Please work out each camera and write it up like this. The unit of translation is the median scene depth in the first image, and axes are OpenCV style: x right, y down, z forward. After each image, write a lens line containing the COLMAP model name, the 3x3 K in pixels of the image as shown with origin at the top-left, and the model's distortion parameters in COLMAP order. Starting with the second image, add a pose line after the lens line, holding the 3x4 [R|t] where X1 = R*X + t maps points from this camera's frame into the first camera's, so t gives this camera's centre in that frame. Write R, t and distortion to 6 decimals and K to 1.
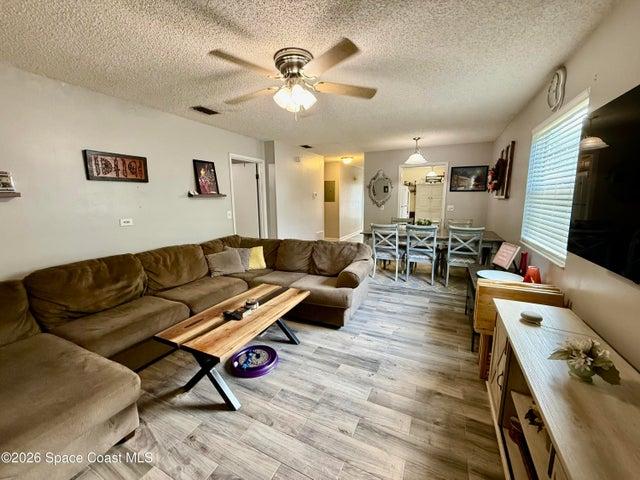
lens RADIAL K [[255.1, 0, 323.3], [0, 255.1, 240.7], [0, 0, 1]] dist [-0.000496, 0.000573]
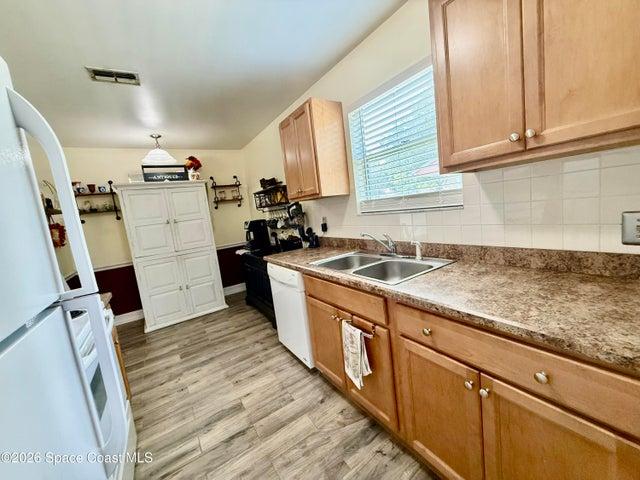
lens RADIAL K [[255.1, 0, 319.6], [0, 255.1, 239.0], [0, 0, 1]] dist [-0.000496, 0.000573]
pose [[0.515753, -0.155353, 0.842534, 0.349862], [0.255411, 0.966585, 0.021878, -0.156190], [-0.817780, 0.203909, 0.538198, 1.023688]]
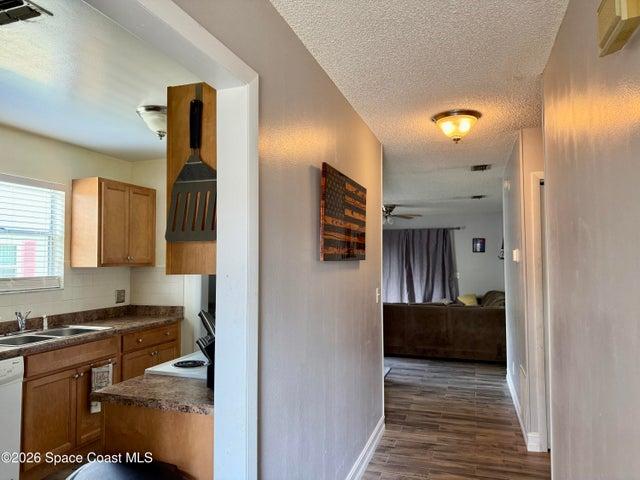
lens RADIAL K [[440.4, 0, 316.1], [0, 440.4, 240.4], [0, 0, 1]] dist [0.003244, -0.004529]
pose [[-0.990659, 0.012287, -0.135805, 0.355342], [-0.004094, 0.992803, 0.119690, -0.296733], [0.136298, 0.119128, -0.983479, 1.728790]]
